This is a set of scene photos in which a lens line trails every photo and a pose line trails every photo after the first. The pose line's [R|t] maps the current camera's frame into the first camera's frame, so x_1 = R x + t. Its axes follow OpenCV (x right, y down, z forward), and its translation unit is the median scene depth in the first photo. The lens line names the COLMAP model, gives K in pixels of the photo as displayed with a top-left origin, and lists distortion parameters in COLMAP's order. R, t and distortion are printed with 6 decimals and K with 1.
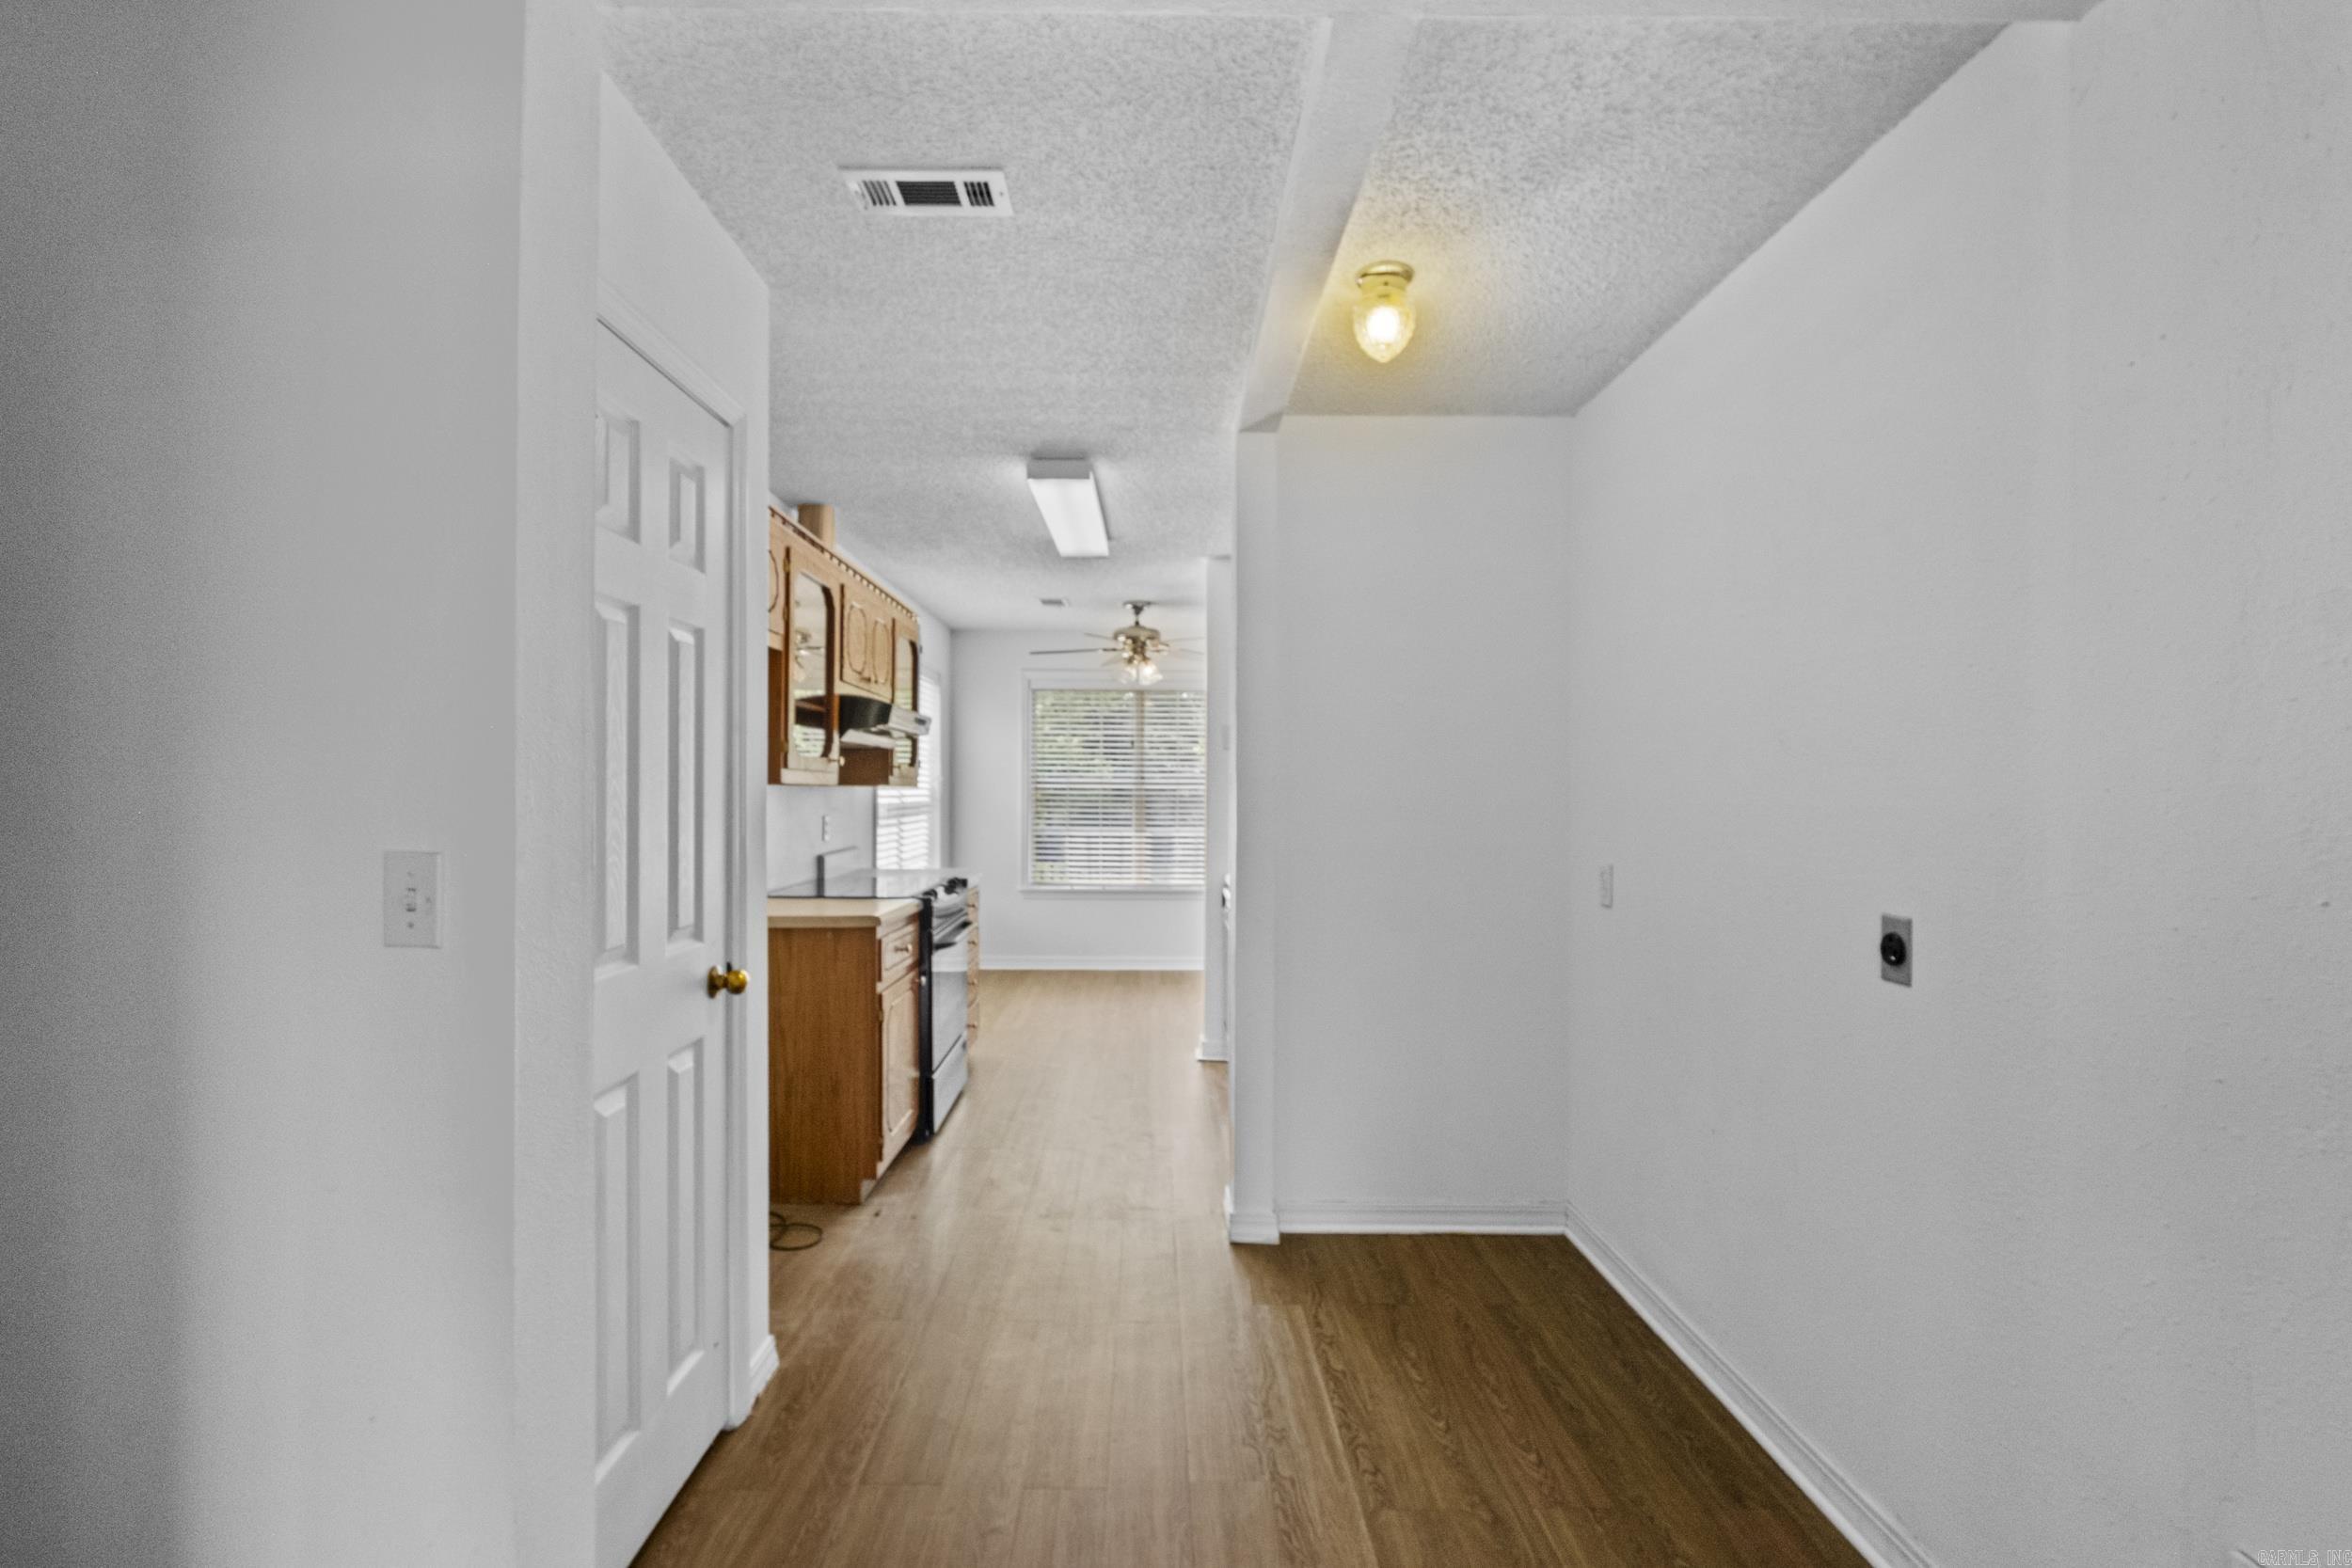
lens RADIAL K [[1047.3, 0, 1173.6], [0, 1047.3, 796.6], [0, 0, 1]] dist [-0.001584, -0.000315]
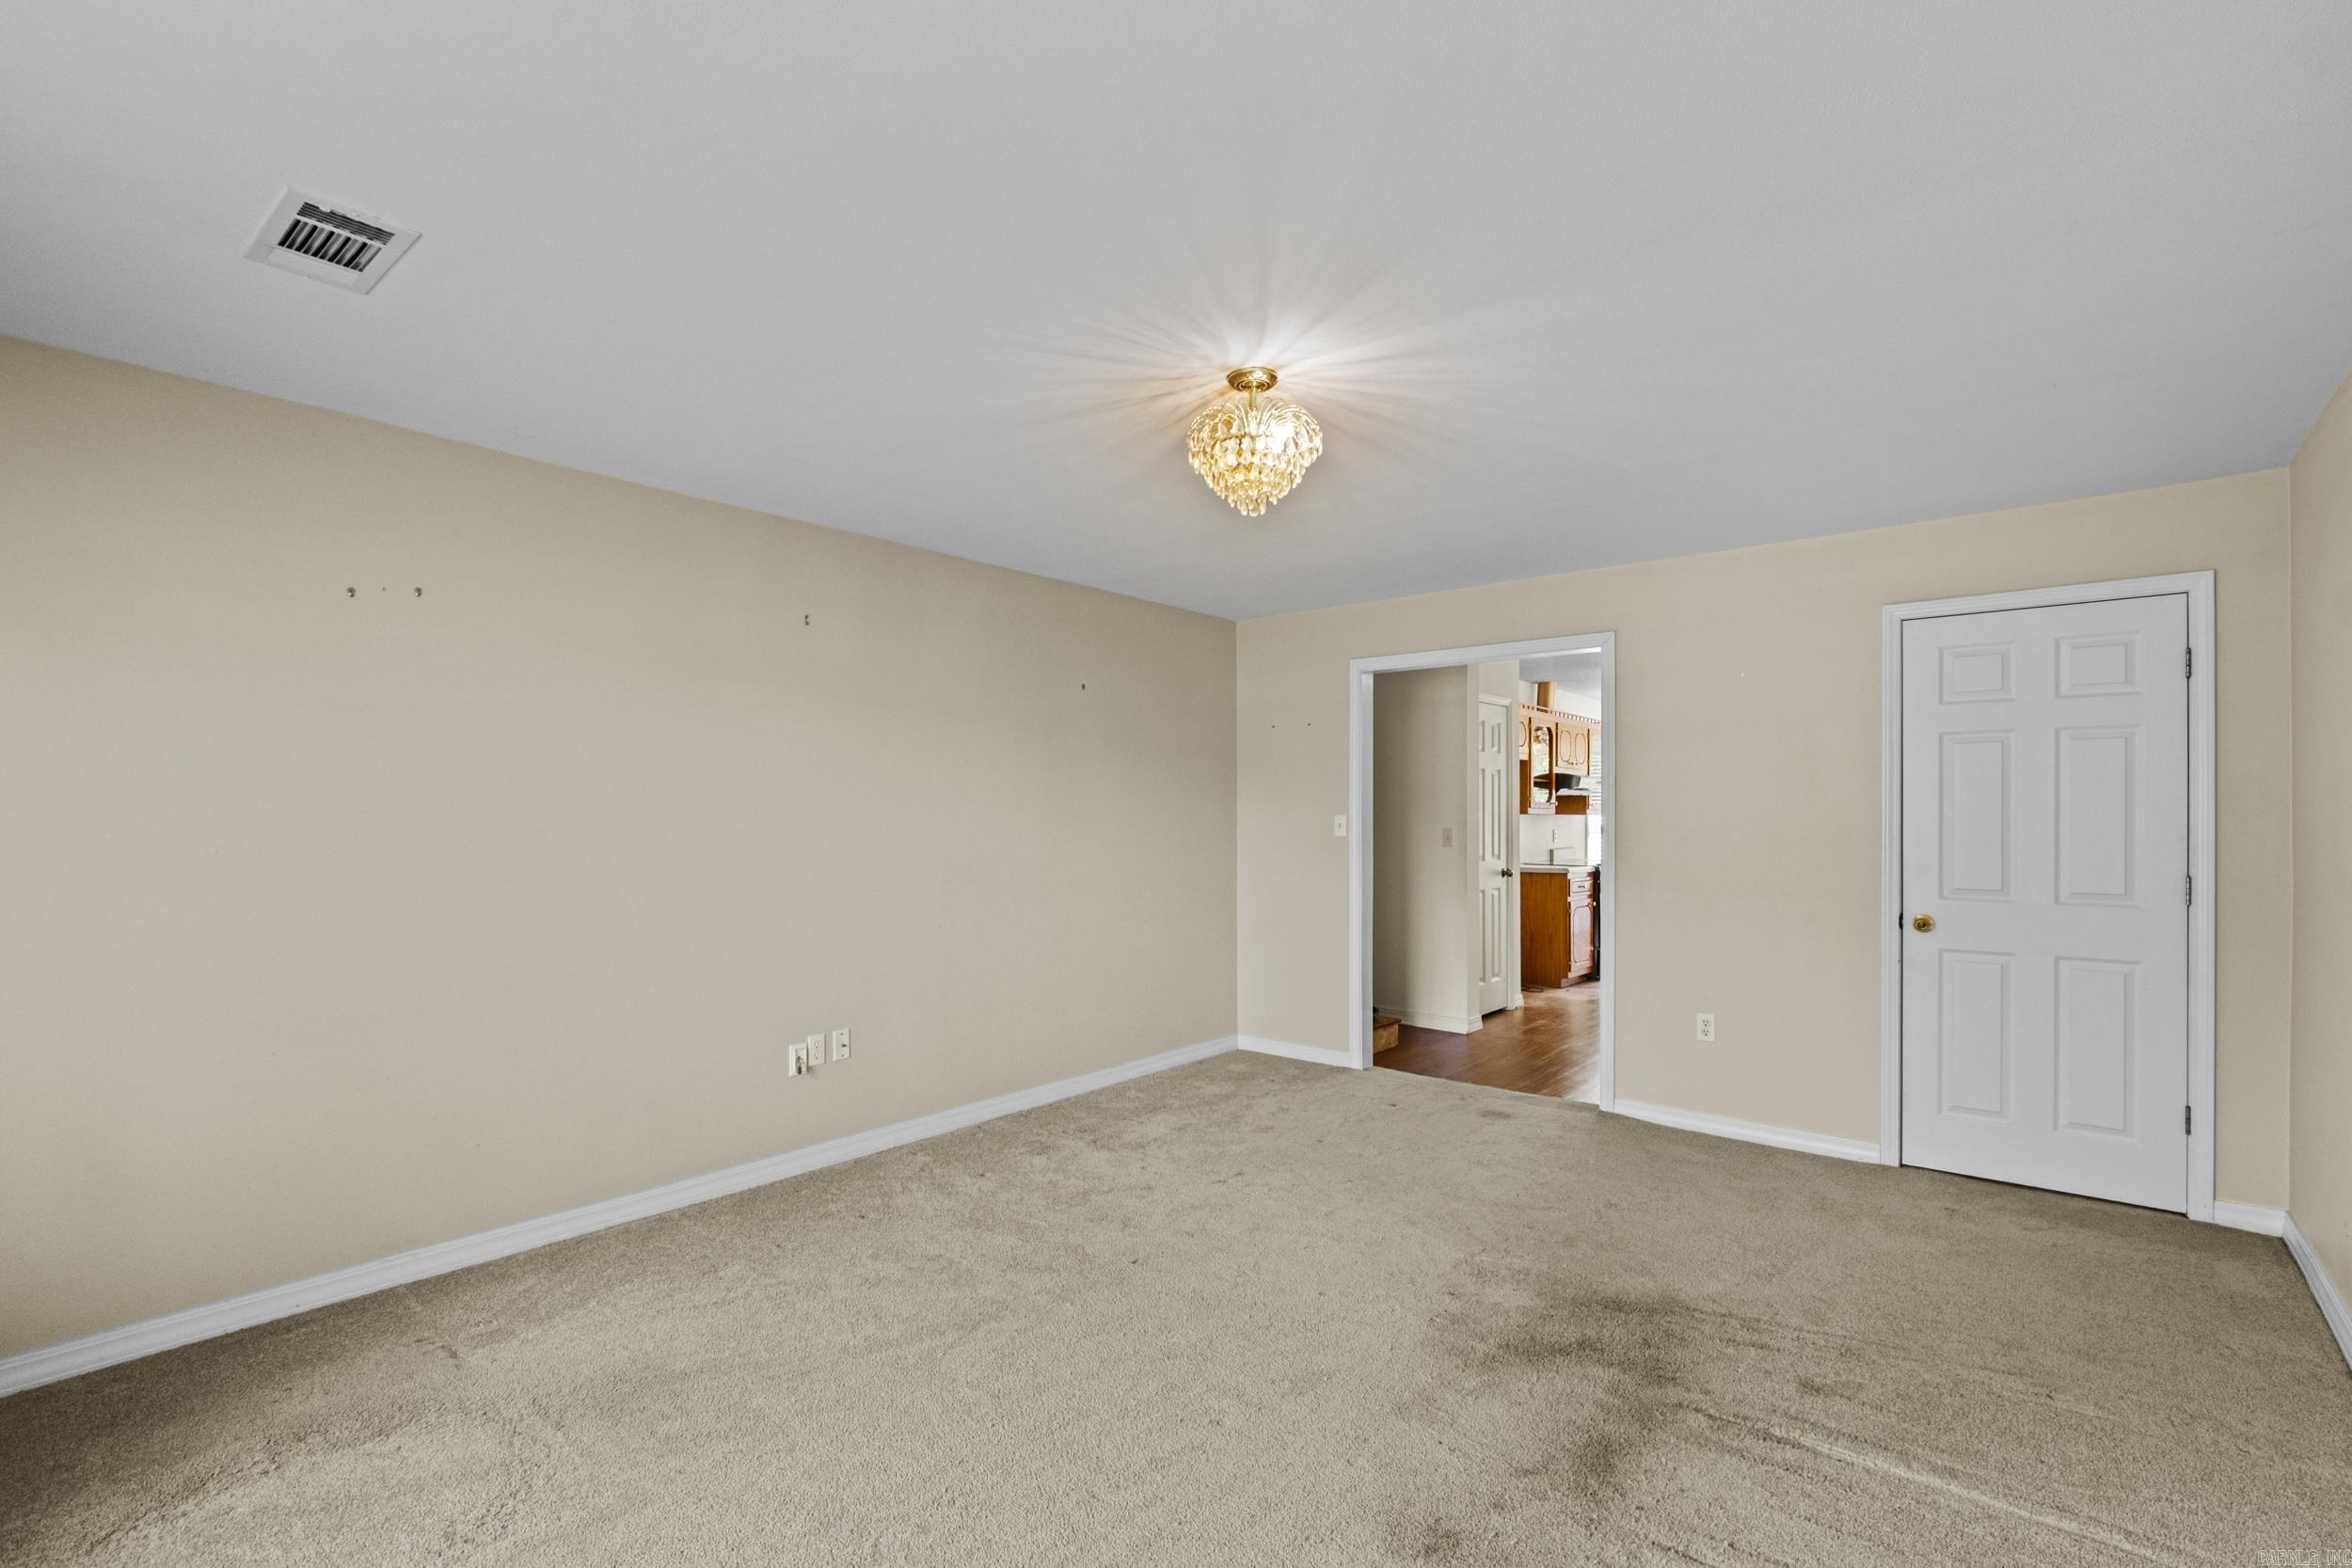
lens RADIAL K [[1047.3, 0, 1173.6], [0, 1047.3, 796.6], [0, 0, 1]] dist [-0.001584, -0.000315]
pose [[0.761565, -0.015219, -0.647910, 0.542337], [-0.004036, 0.999593, -0.028225, 0.018276], [0.648076, 0.024110, 0.761194, -1.304928]]
